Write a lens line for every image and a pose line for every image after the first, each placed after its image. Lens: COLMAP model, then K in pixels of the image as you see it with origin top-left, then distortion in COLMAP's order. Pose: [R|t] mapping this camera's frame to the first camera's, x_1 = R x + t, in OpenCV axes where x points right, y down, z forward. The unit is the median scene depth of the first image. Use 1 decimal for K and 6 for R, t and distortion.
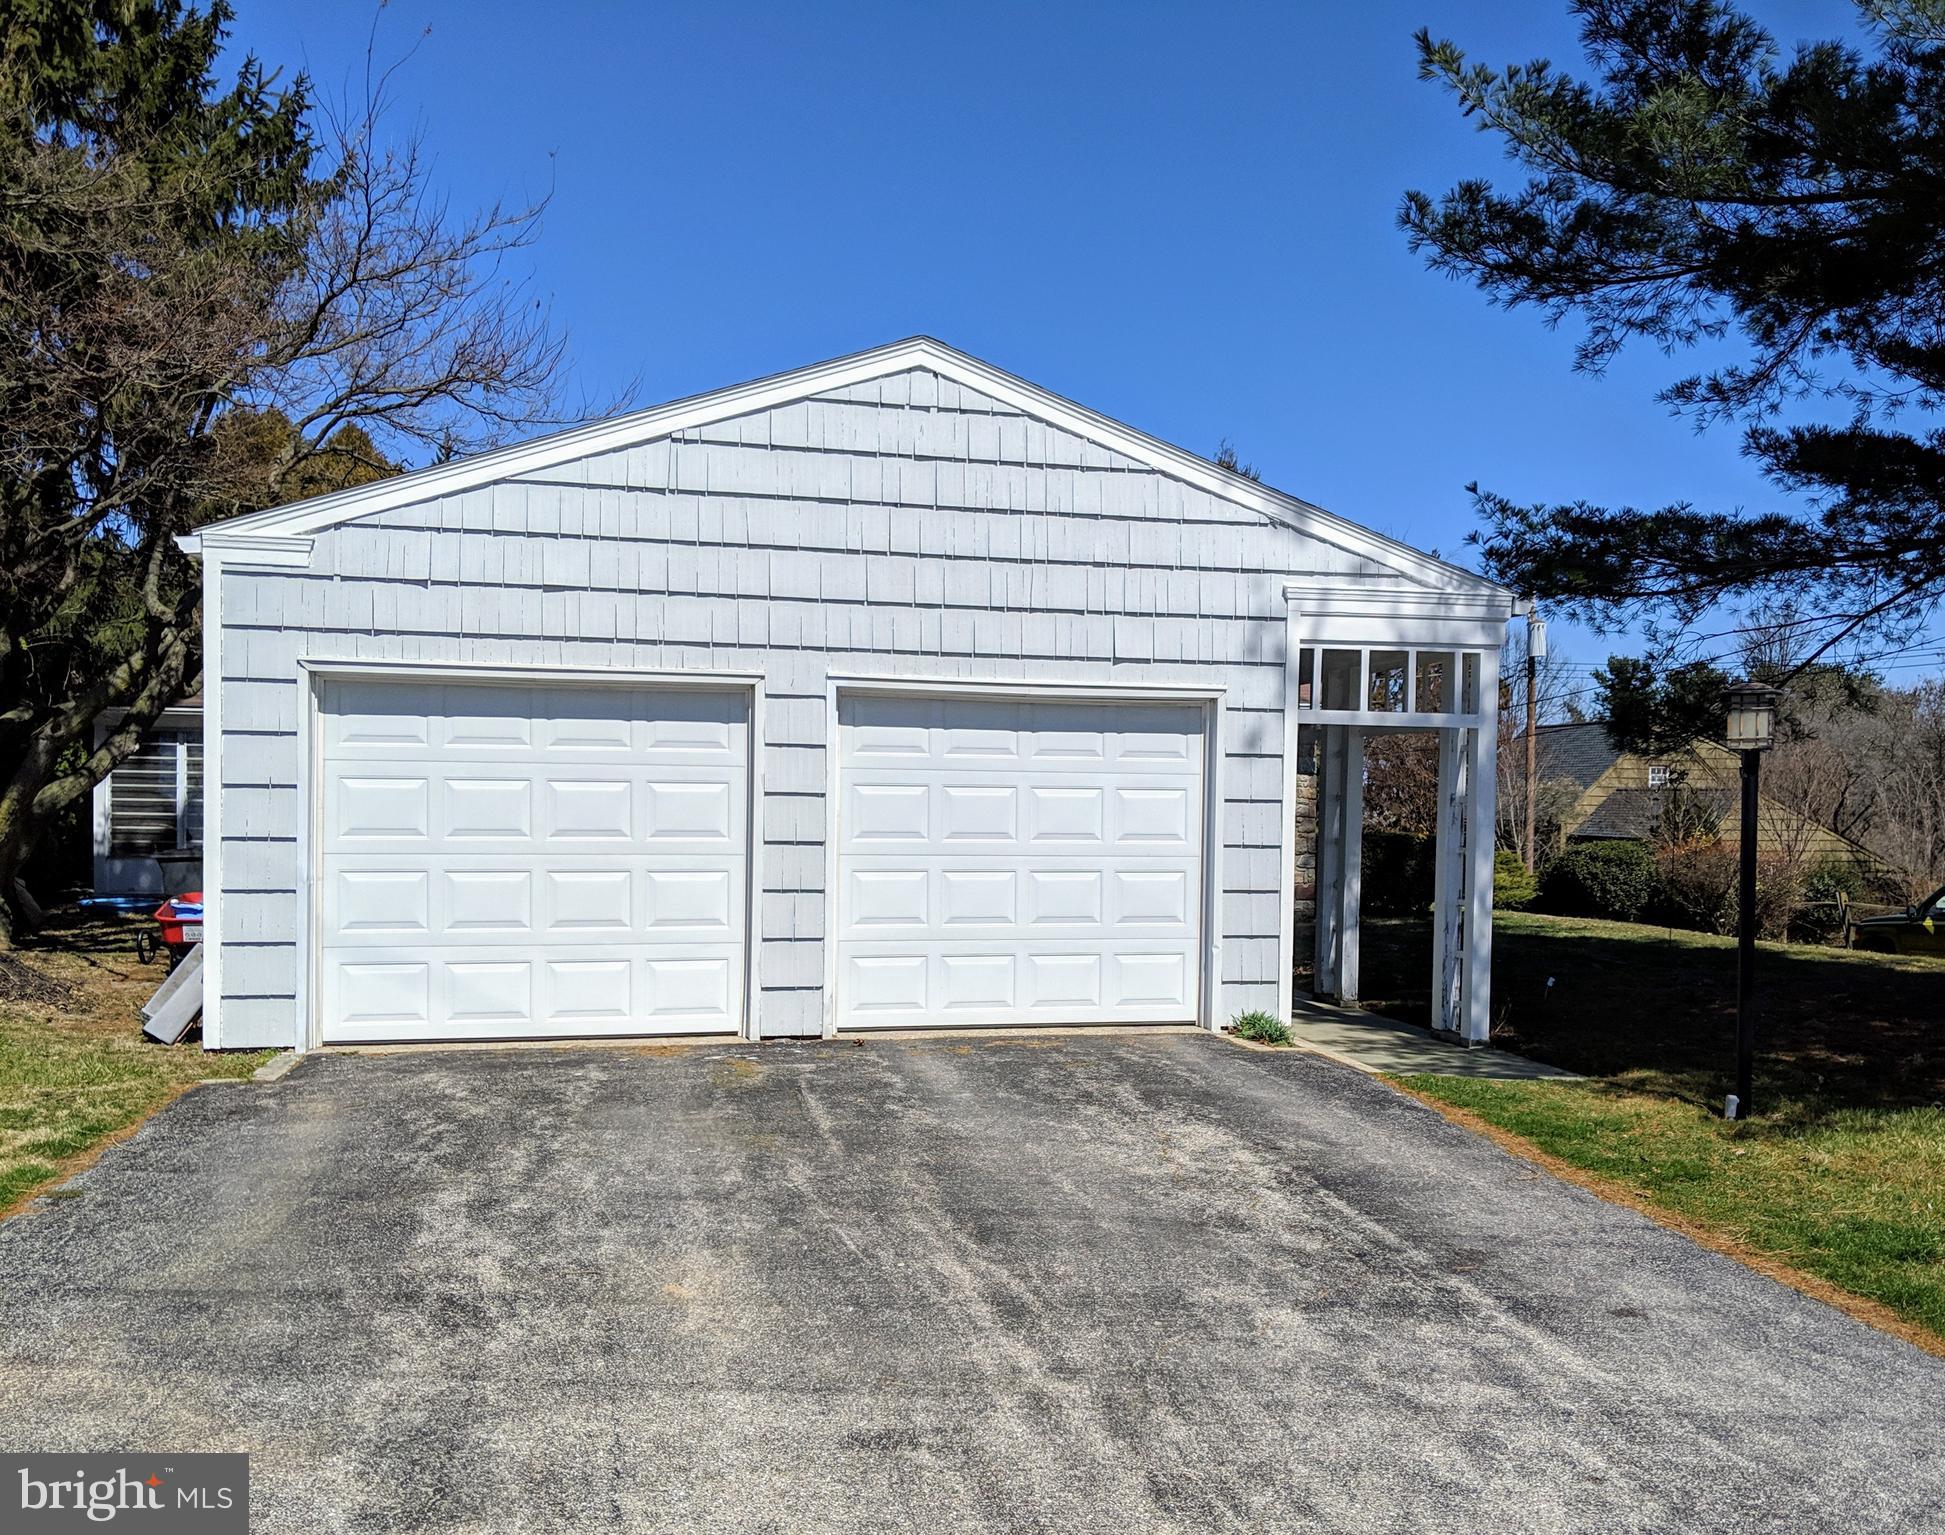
lens RADIAL K [[1727.6, 0, 974.3], [0, 1727.6, 834.5], [0, 0, 1]] dist [0.144575, -0.262480]
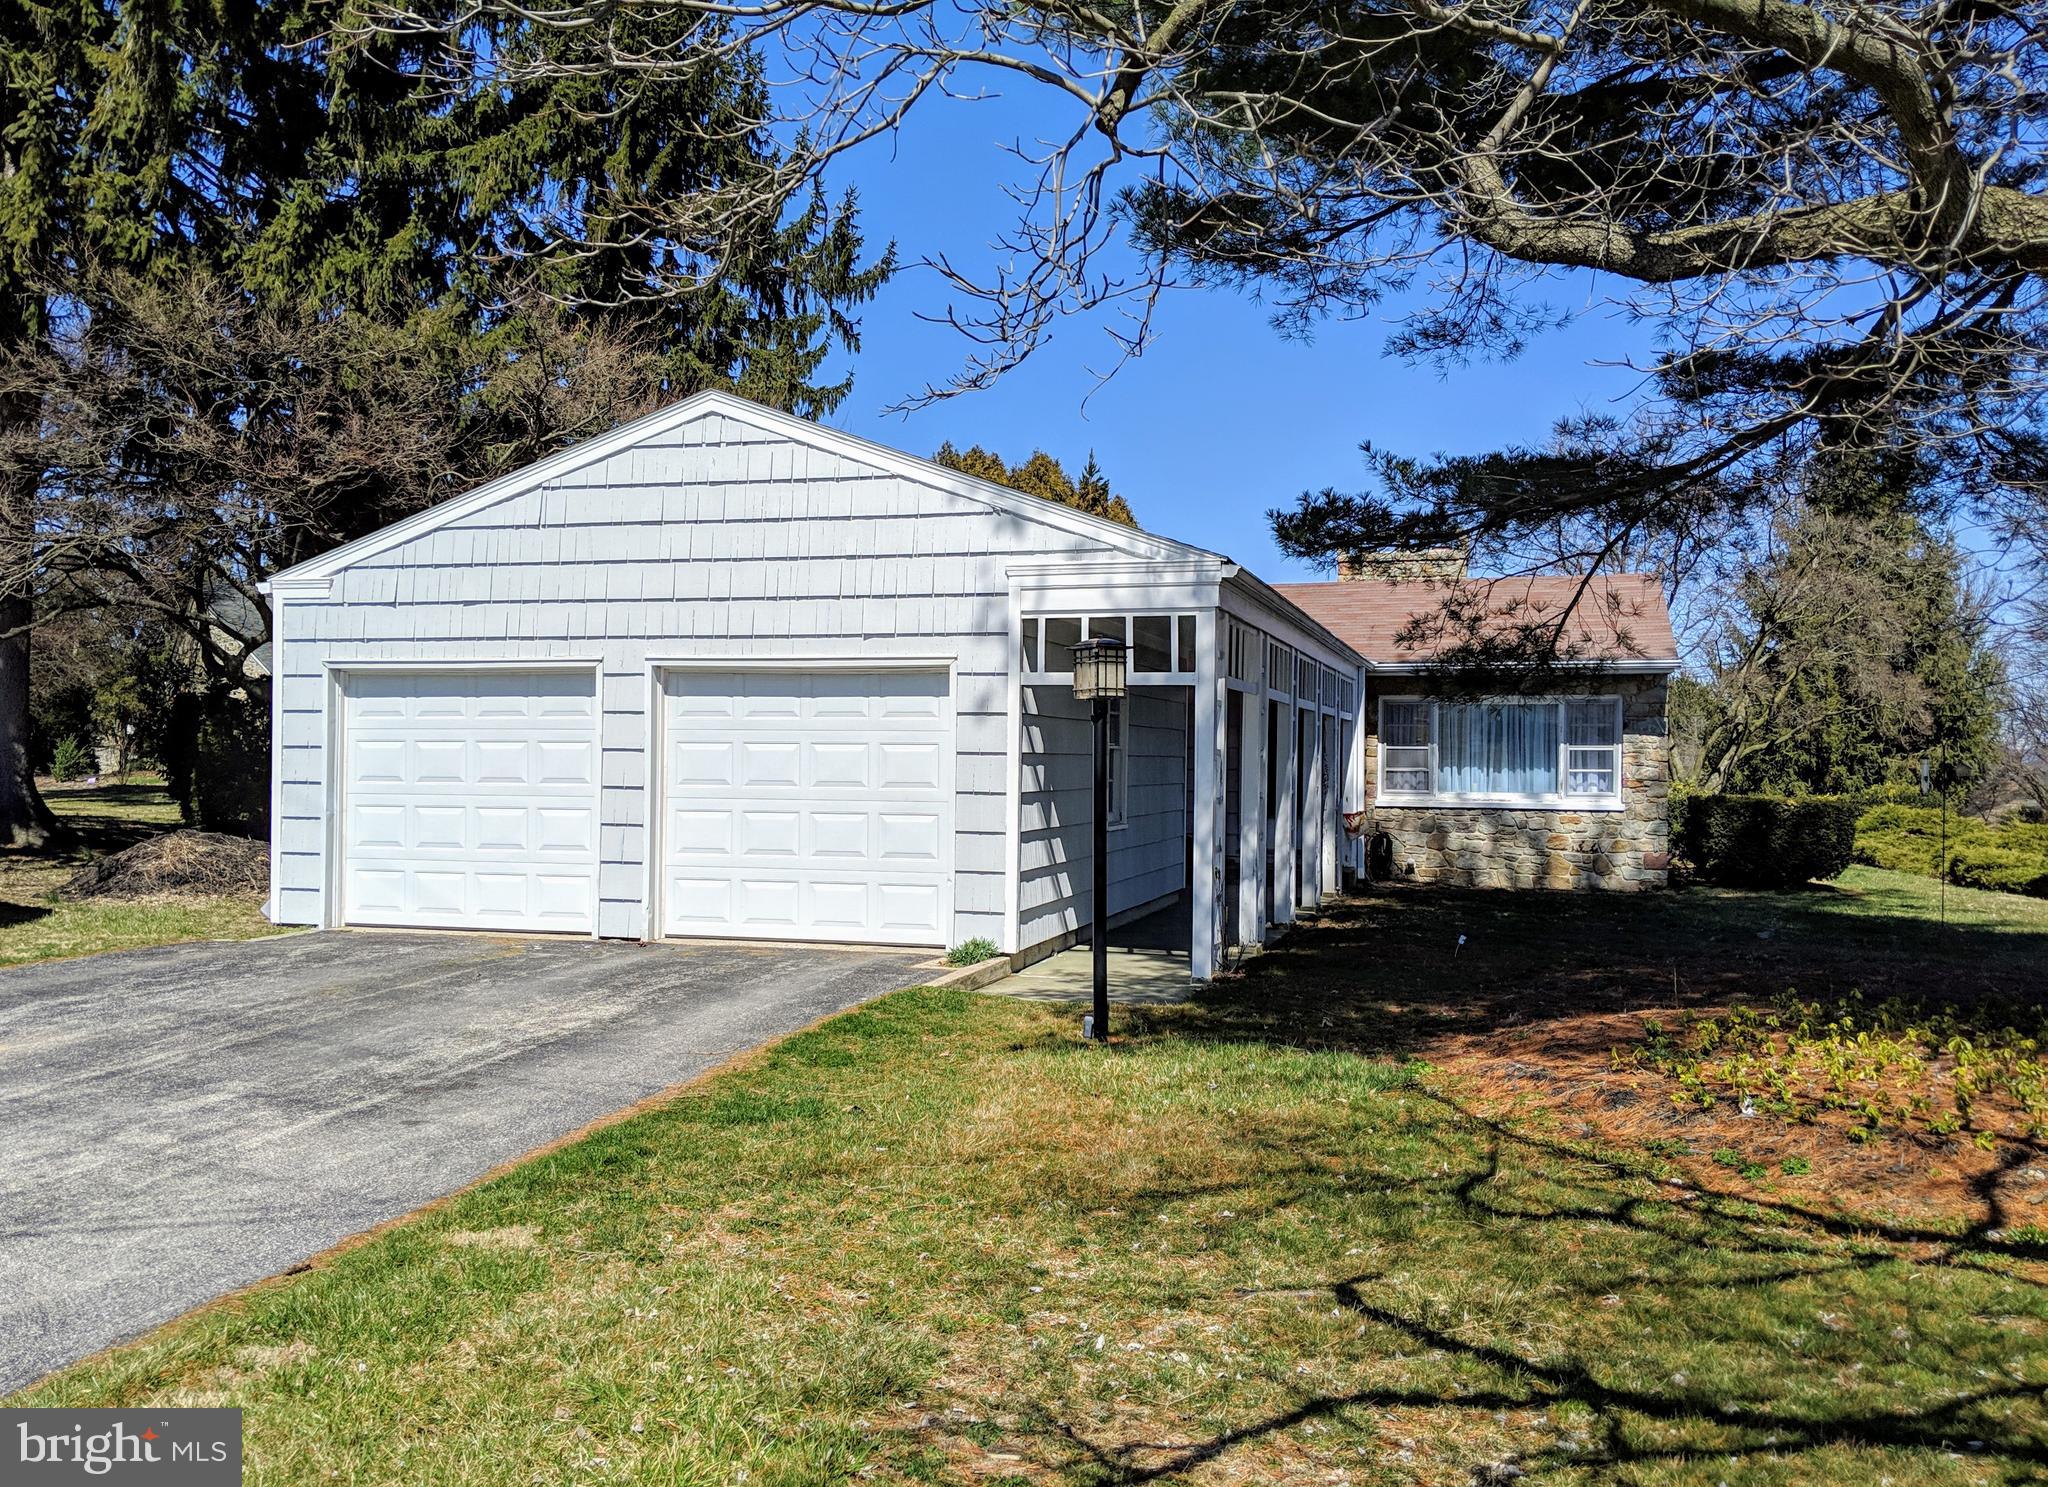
lens RADIAL K [[1716.7, 0, 1024.0], [0, 1716.7, 743.5], [0, 0, 1]] dist [0.106084, 0.000313]
pose [[0.855335, -0.009614, -0.517986, 0.796854], [-0.010111, 0.999328, -0.035244, 0.013904], [0.517976, 0.035383, 0.854663, 0.050126]]
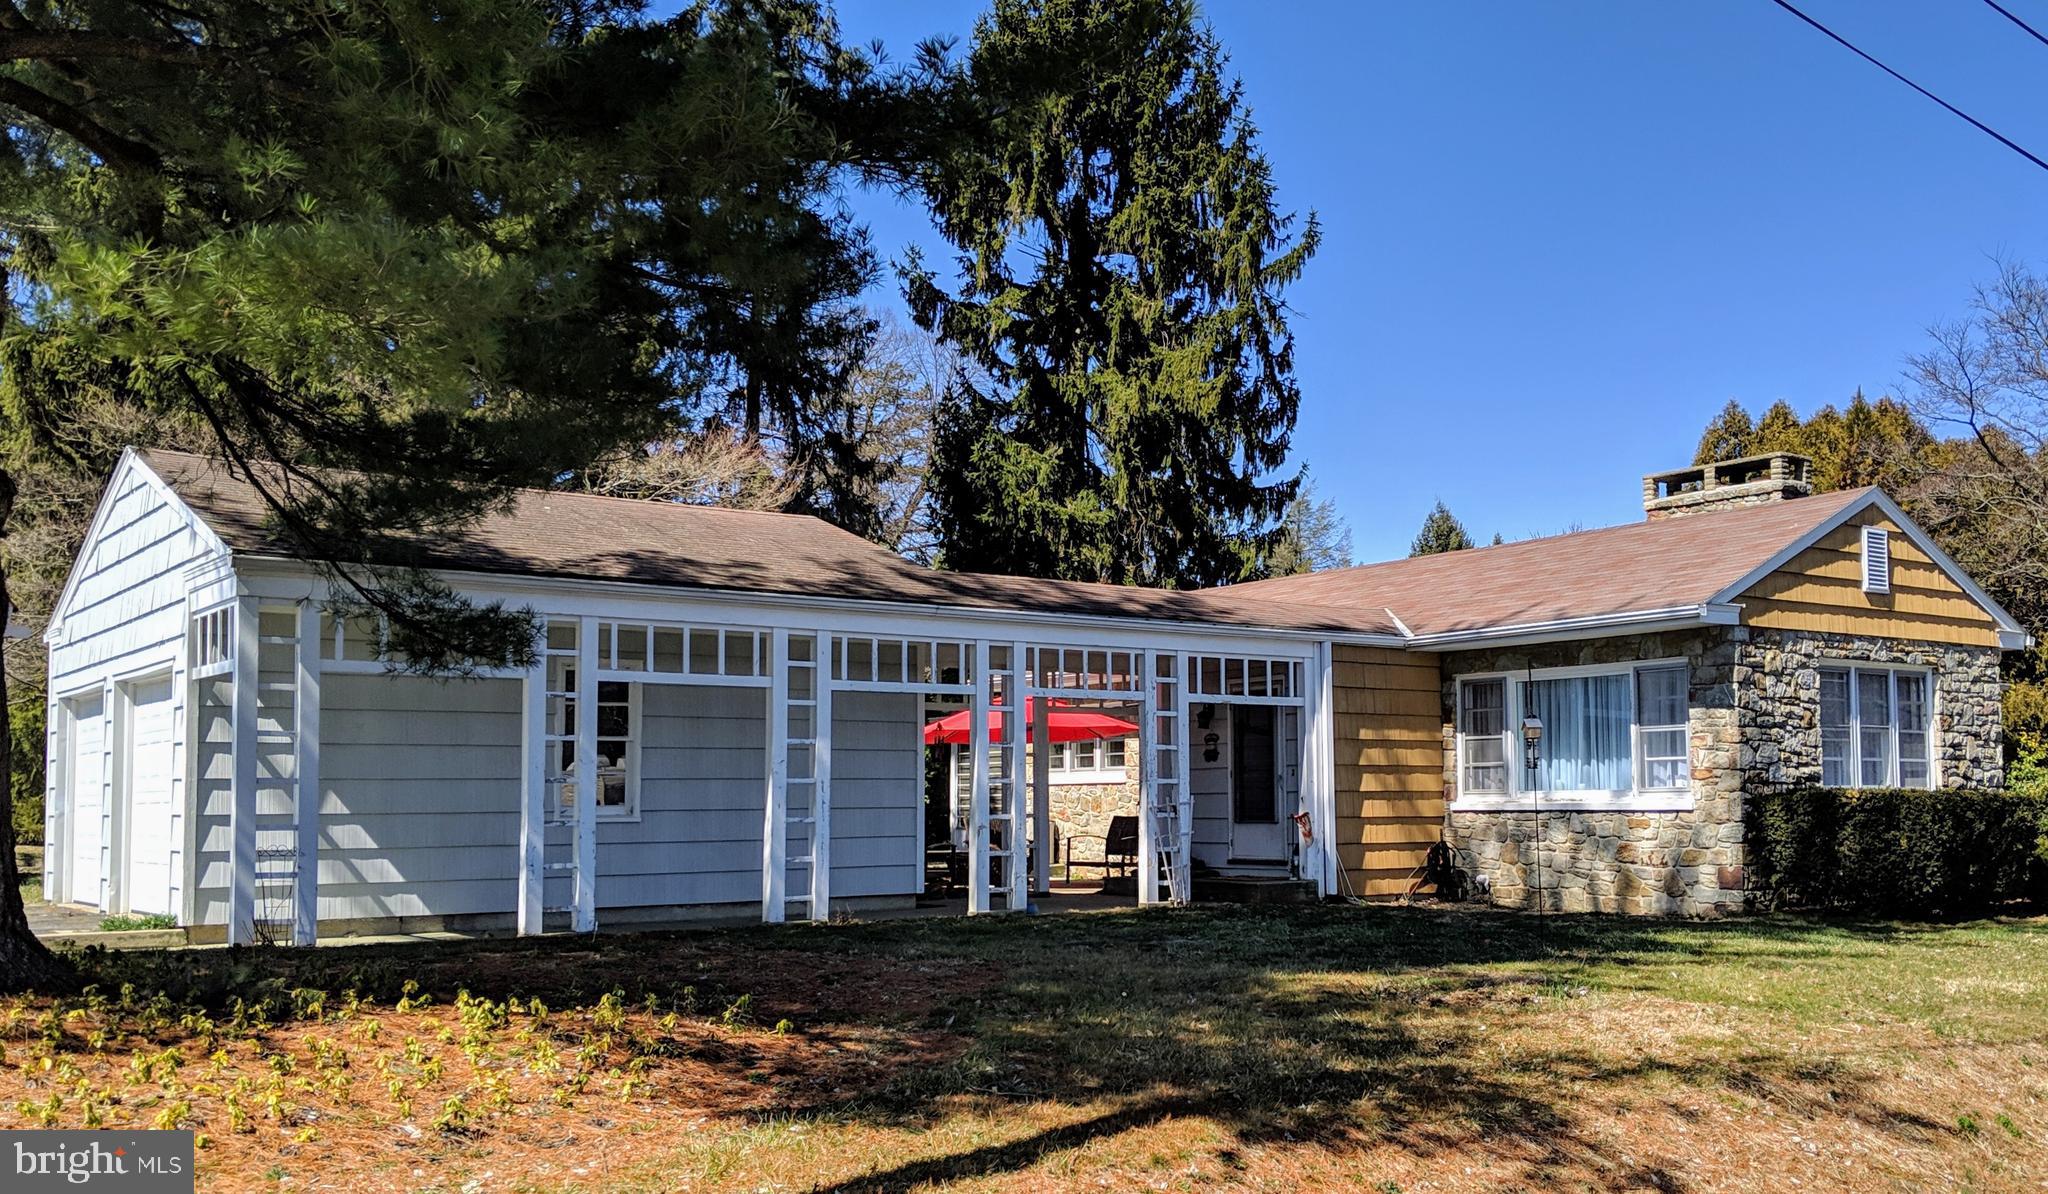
lens RADIAL K [[1907.8, 0, 1028.5], [0, 1907.8, 709.2], [0, 0, 1]] dist [0.046266, -0.007890]
pose [[0.400444, -0.064356, -0.914058, 1.750524], [-0.006012, 0.997325, -0.072853, 0.056556], [0.916302, 0.034669, 0.398986, 1.034104]]
